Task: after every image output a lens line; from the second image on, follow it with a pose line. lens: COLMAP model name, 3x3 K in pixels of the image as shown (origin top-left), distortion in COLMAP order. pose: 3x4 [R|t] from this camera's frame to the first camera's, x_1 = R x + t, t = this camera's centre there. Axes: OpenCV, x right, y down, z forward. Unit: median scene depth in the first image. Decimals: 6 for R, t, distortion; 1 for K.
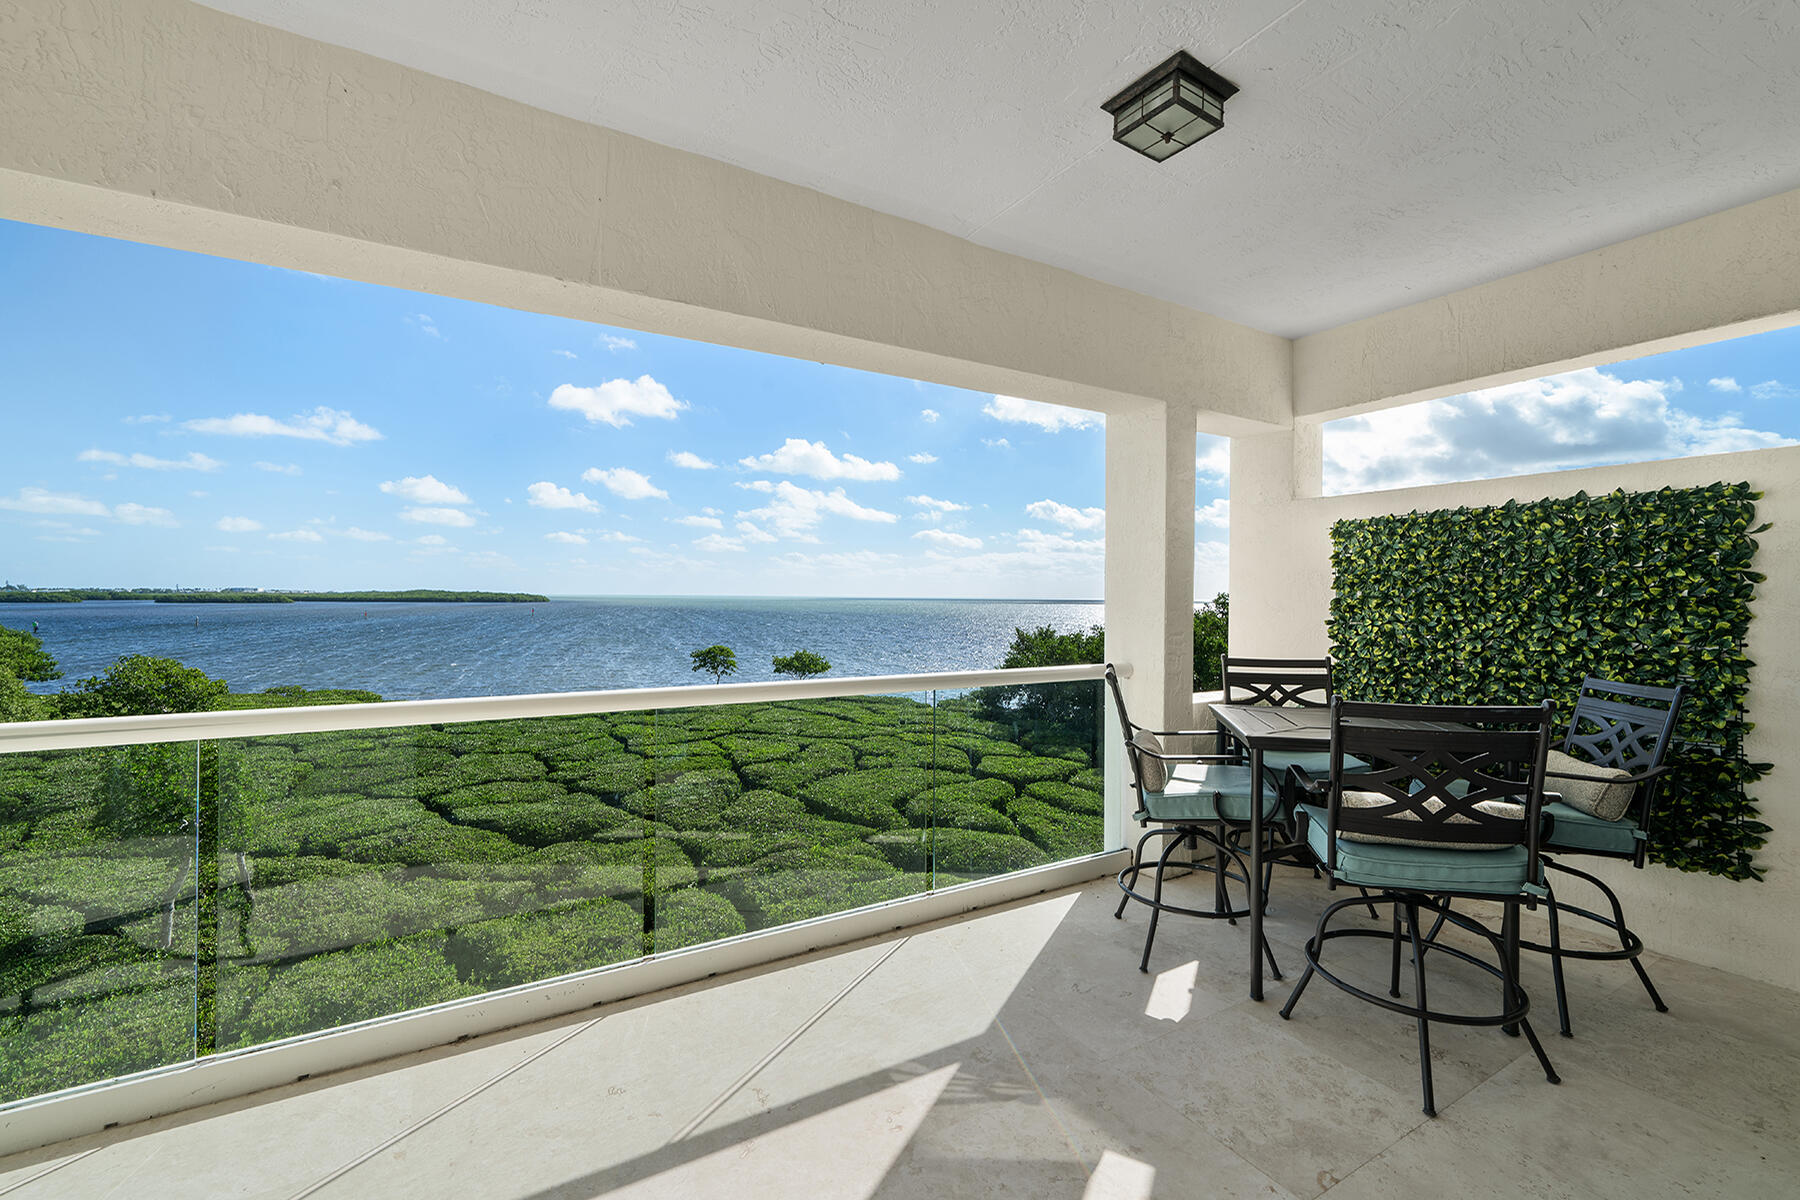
lens RADIAL K [[746.8, 0, 899.7], [0, 746.8, 583.0], [0, 0, 1]] dist [0.006692, -0.000400]
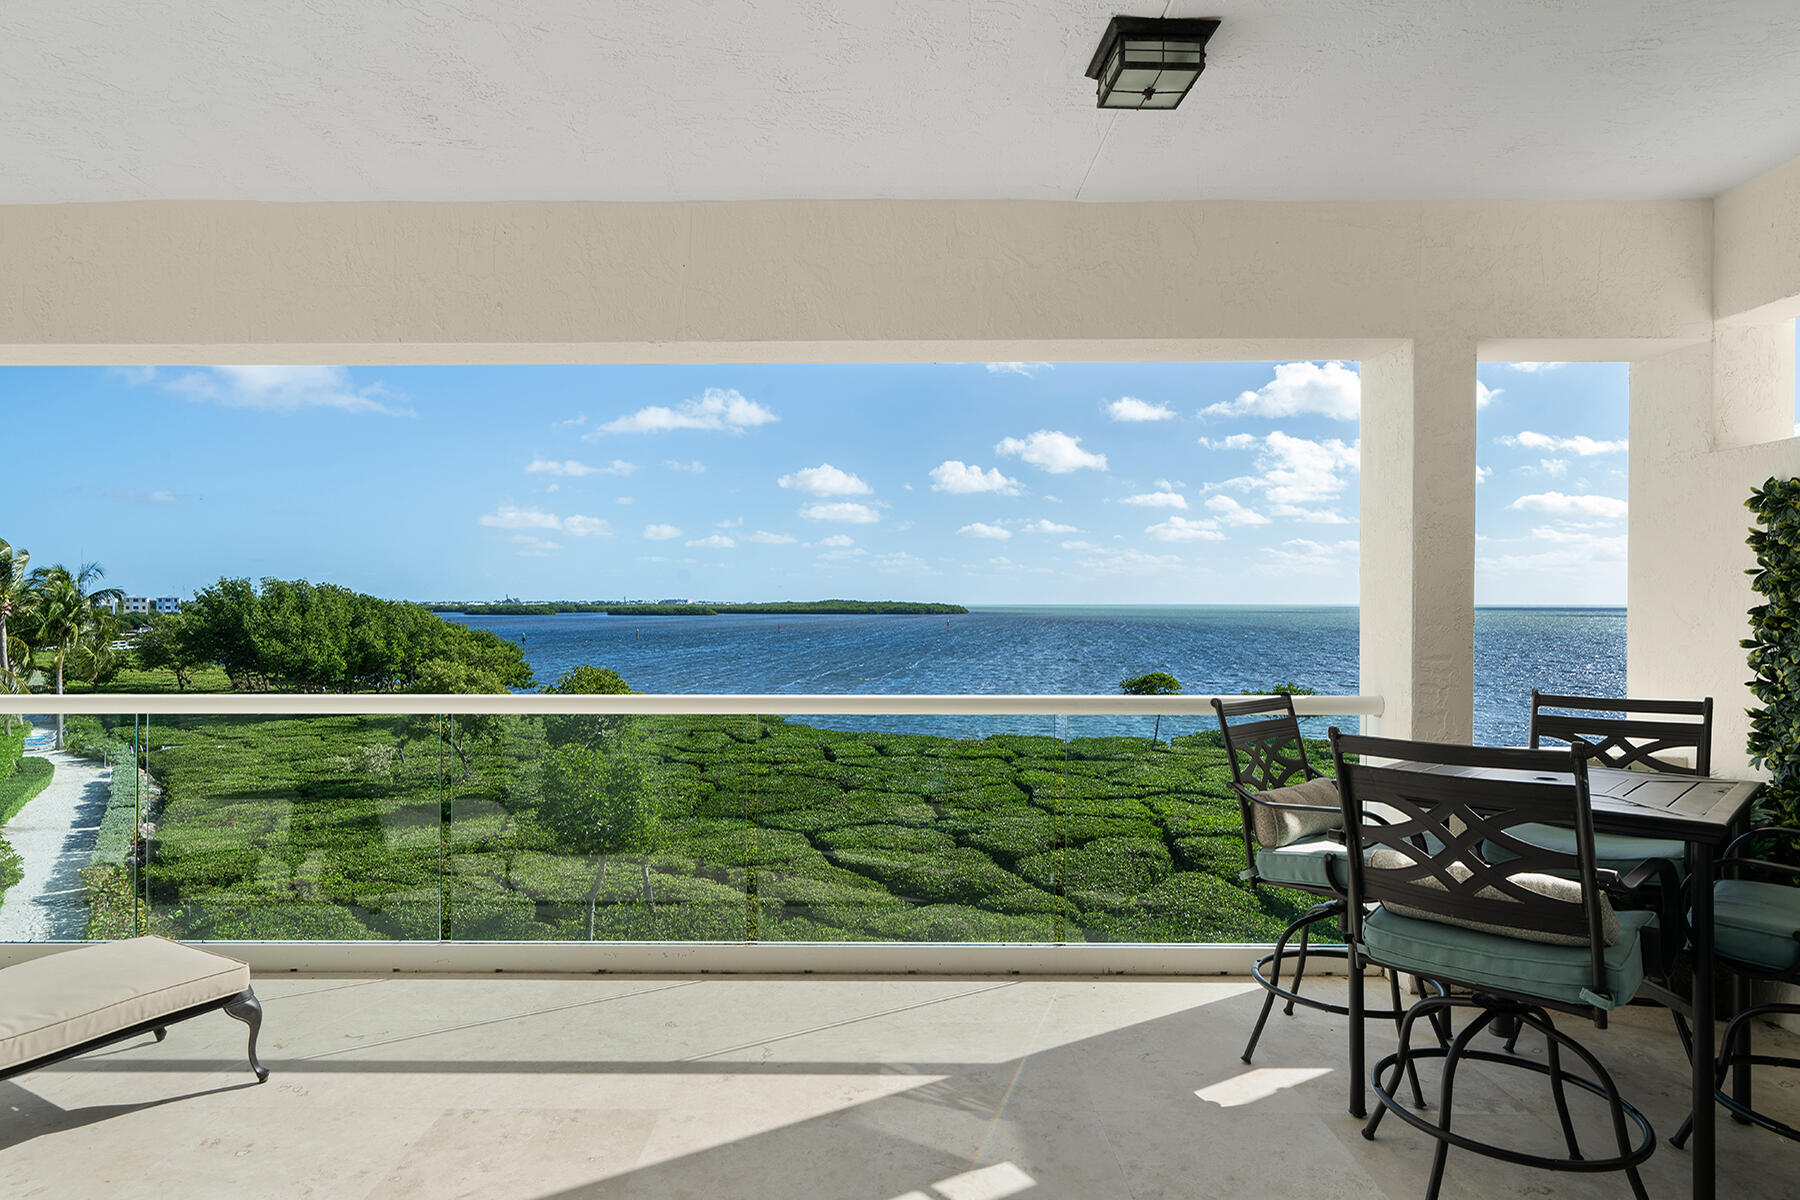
lens RADIAL K [[1067.1, 0, 896.9], [0, 1067.1, 594.1], [0, 0, 1]] dist [-0.000529, -0.000811]
pose [[0.859218, -0.012369, -0.511460, 0.105167], [0.016728, 0.999852, 0.003921, -0.001433], [0.511336, -0.011924, 0.859298, -0.035584]]
